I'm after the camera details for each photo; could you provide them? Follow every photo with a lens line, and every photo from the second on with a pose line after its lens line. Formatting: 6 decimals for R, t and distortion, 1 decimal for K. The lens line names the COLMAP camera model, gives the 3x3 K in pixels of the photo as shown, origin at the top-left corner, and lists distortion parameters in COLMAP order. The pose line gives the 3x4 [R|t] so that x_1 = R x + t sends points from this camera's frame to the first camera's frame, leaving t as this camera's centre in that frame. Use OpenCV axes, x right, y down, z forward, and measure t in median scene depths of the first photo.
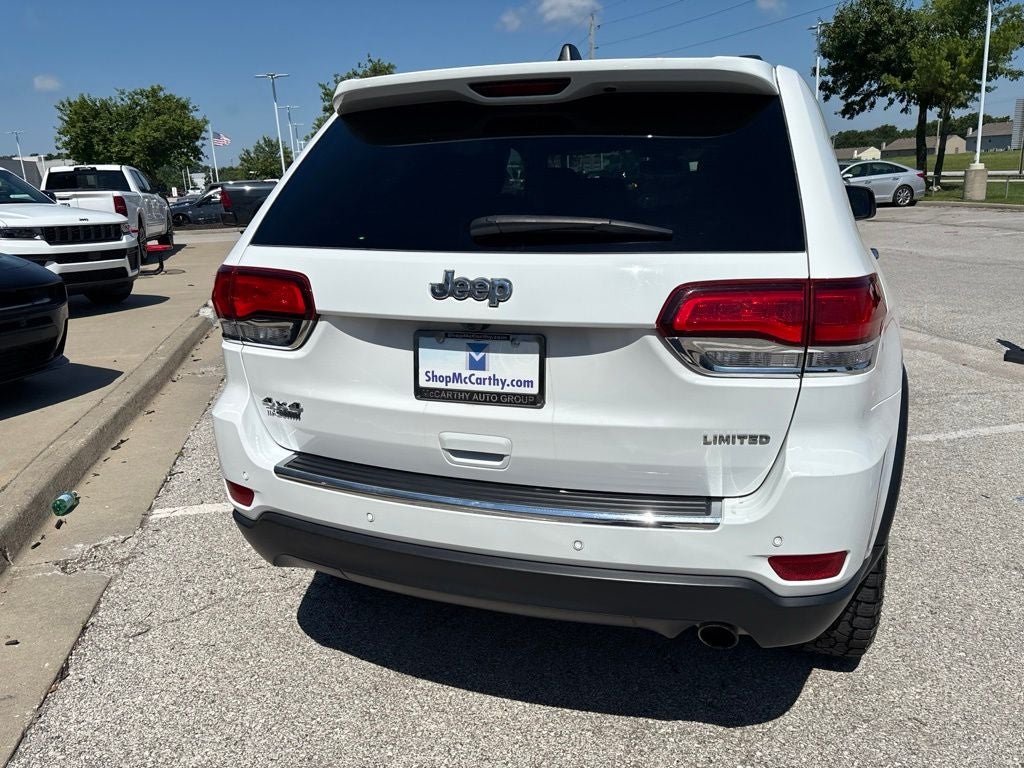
lens RADIAL K [[777.7, 0, 509.5], [0, 777.7, 382.2], [0, 0, 1]] dist [0.057754, -0.071153]
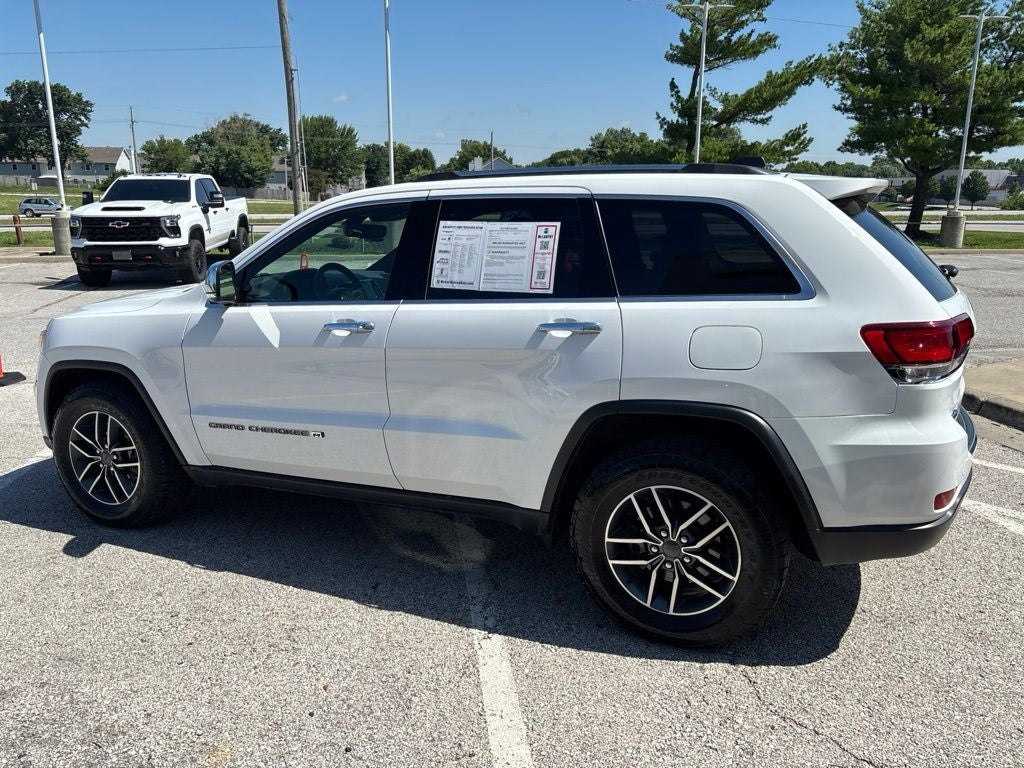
lens RADIAL K [[777.7, 0, 510.1], [0, 777.7, 377.3], [0, 0, 1]] dist [0.057754, -0.071153]
pose [[0.086480, -0.188174, 0.978321, -1.546950], [0.250276, 0.954612, 0.161490, -0.407046], [-0.964305, 0.230884, 0.129650, 1.414710]]
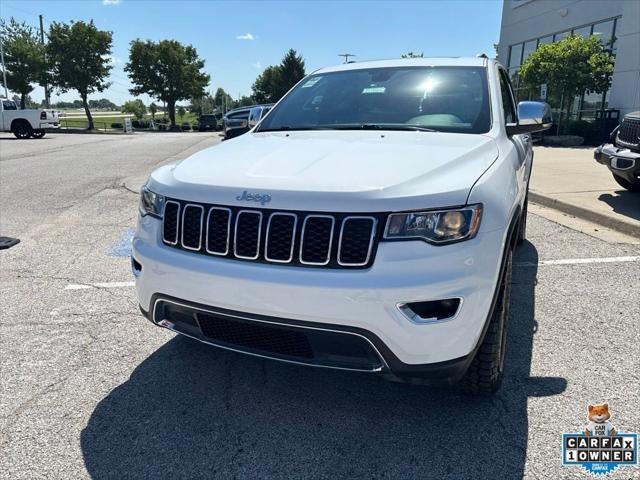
lens RADIAL K [[486.0, 0, 318.0], [0, 486.0, 236.4], [0, 0, 1]] dist [0.057754, -0.071153]
pose [[-0.995241, 0.007552, 0.097146, 0.440242], [0.053203, 0.877376, 0.476845, -0.868758], [-0.081633, 0.479745, -0.873602, 3.532139]]
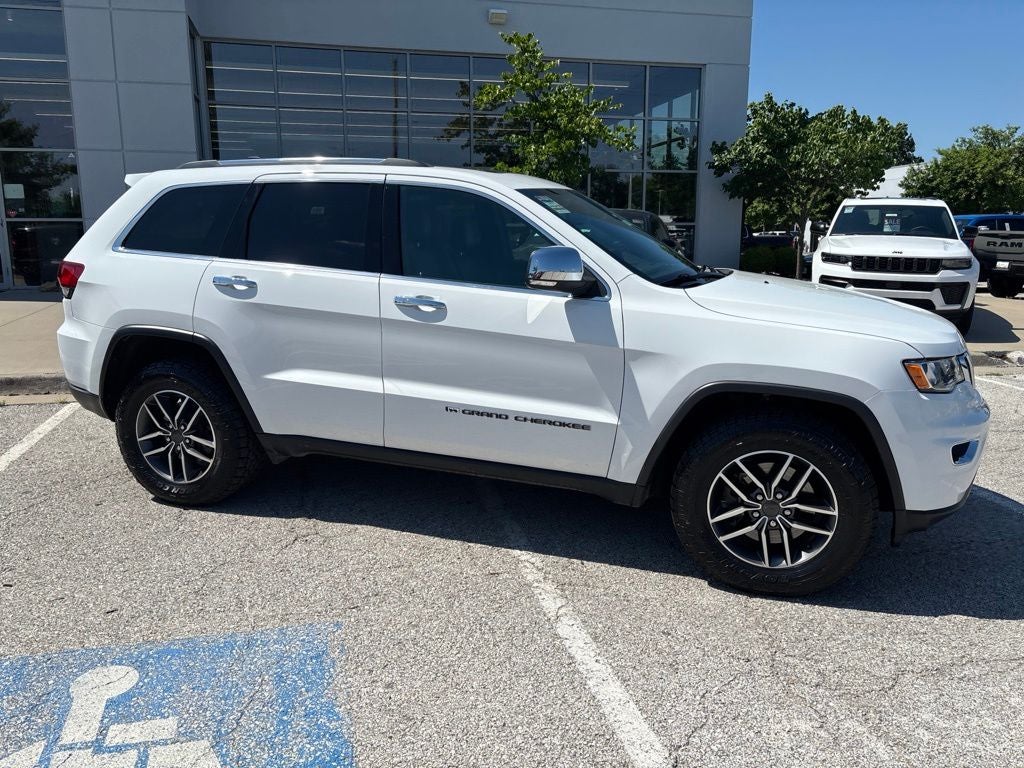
lens RADIAL K [[777.7, 0, 507.3], [0, 777.7, 385.9], [0, 0, 1]] dist [0.057754, -0.071153]
pose [[-0.001400, 0.229377, -0.973337, 2.280345], [-0.257976, 0.940308, 0.221965, -0.517908], [0.966150, 0.251409, 0.057857, 1.740884]]
